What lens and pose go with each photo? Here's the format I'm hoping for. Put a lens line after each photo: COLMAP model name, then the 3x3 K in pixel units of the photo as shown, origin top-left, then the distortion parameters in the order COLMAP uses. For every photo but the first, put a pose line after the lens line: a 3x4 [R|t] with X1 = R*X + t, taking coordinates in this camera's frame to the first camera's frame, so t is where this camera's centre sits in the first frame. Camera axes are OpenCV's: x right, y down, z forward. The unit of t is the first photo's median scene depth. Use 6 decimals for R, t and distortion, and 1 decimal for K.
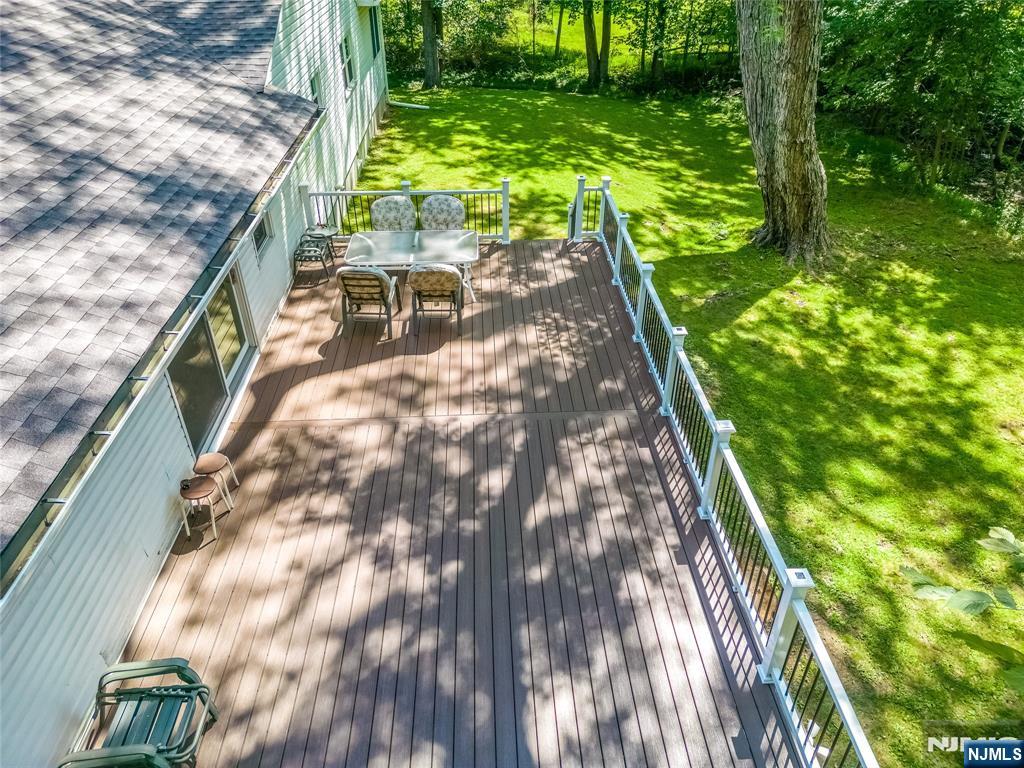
lens RADIAL K [[719.4, 0, 520.9], [0, 719.4, 390.8], [0, 0, 1]] dist [0.043168, -0.001213]
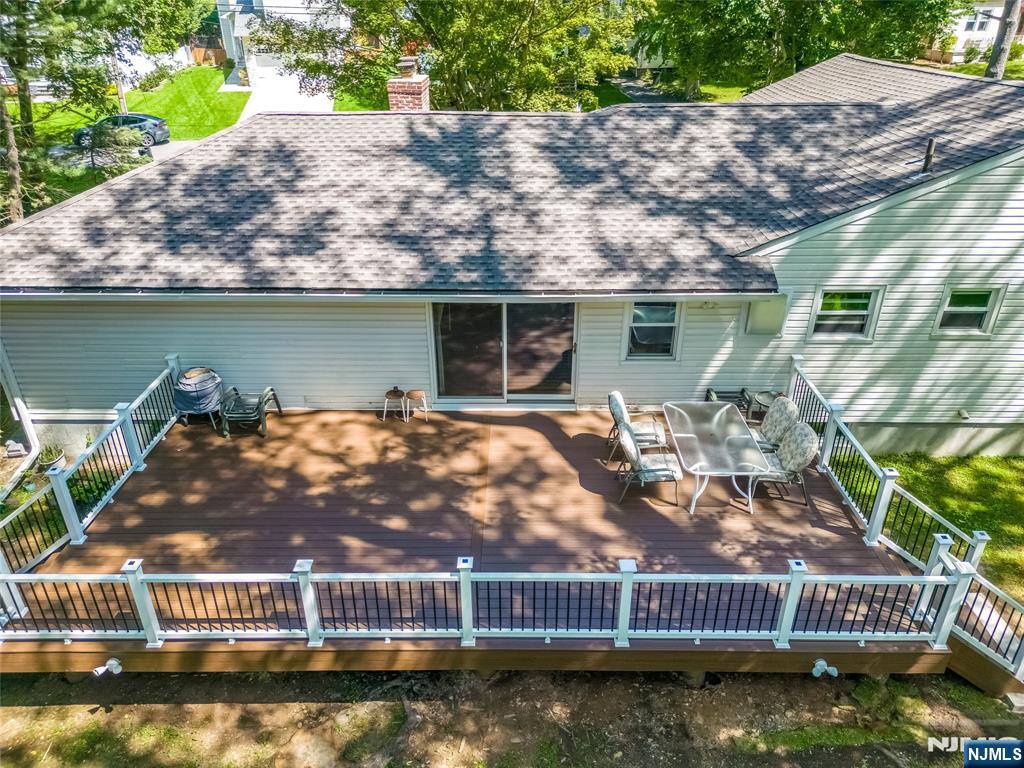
lens RADIAL K [[719.4, 0, 508.7], [0, 719.4, 380.7], [0, 0, 1]] dist [0.043168, -0.001213]
pose [[-0.072846, 0.455261, -0.887373, 0.875091], [-0.561754, 0.716448, 0.413685, -0.629779], [0.824091, 0.528621, 0.203554, 0.681531]]
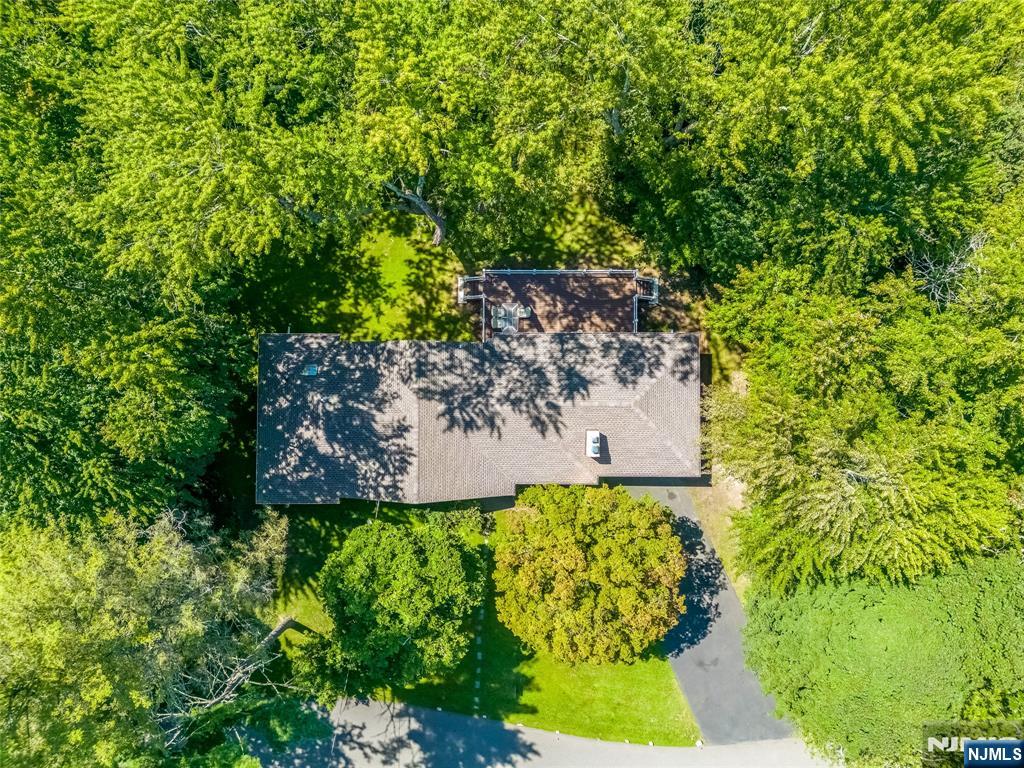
lens RADIAL K [[719.4, 0, 508.8], [0, 719.4, 384.8], [0, 0, 1]] dist [0.043168, -0.001213]
pose [[0.058740, -0.998263, 0.004477, -0.771927], [0.570821, 0.037267, 0.820229, -4.958153], [-0.818971, -0.045624, 0.572018, -2.029569]]
